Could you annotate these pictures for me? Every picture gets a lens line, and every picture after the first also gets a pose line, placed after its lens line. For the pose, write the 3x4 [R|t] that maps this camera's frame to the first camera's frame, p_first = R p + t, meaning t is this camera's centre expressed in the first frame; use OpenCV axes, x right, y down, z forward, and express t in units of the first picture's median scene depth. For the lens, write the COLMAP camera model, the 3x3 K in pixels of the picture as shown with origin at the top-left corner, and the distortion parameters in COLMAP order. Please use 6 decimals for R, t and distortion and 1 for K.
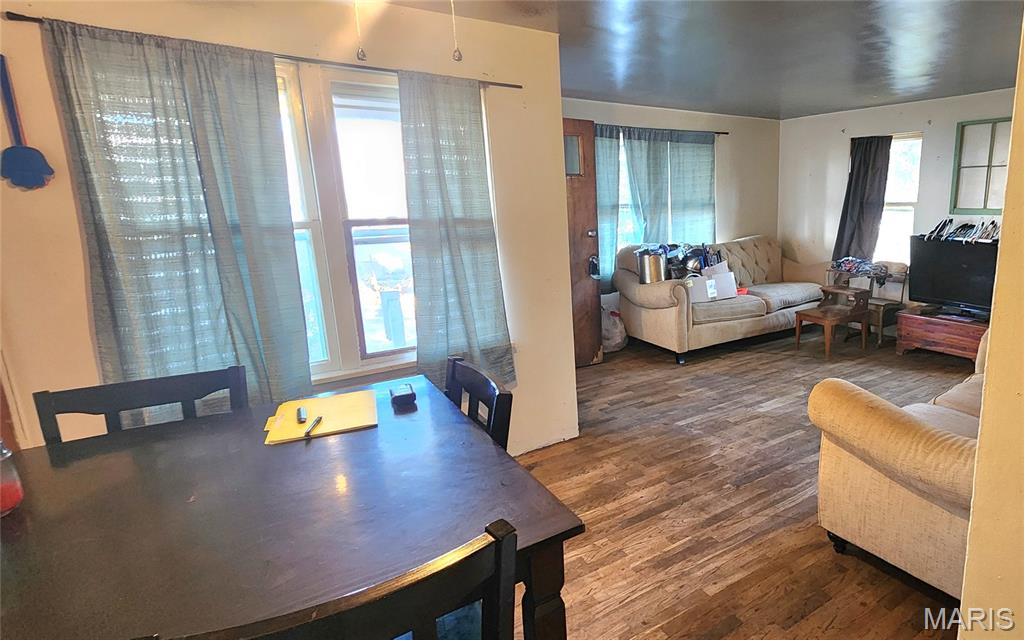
lens RADIAL K [[576.5, 0, 688.8], [0, 576.5, 313.1], [0, 0, 1]] dist [0.002816, 0.001496]
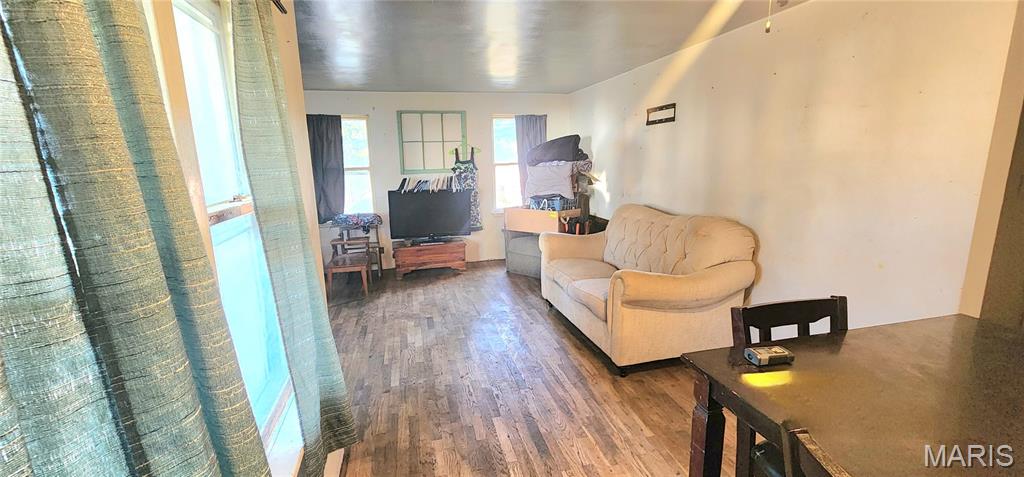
lens RADIAL K [[426.0, 0, 505.0], [0, 426.0, 238.5], [0, 0, 1]] dist [0.003035, -0.000159]
pose [[0.416477, -0.174700, 0.892203, -0.406986], [0.204881, 0.974155, 0.095109, -0.065847], [-0.885760, 0.143185, 0.441506, 0.335222]]
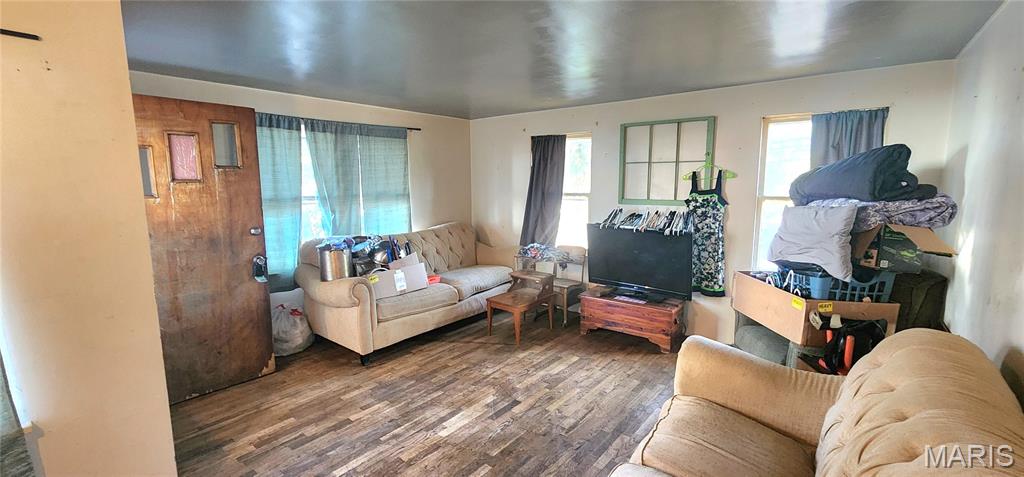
lens RADIAL K [[426.0, 0, 519.1], [0, 426.0, 231.3], [0, 0, 1]] dist [0.003035, -0.000159]
pose [[0.974459, -0.025791, 0.223079, 0.077660], [0.044013, 0.996051, -0.077103, -0.063728], [-0.220209, 0.084952, 0.971746, 0.243905]]
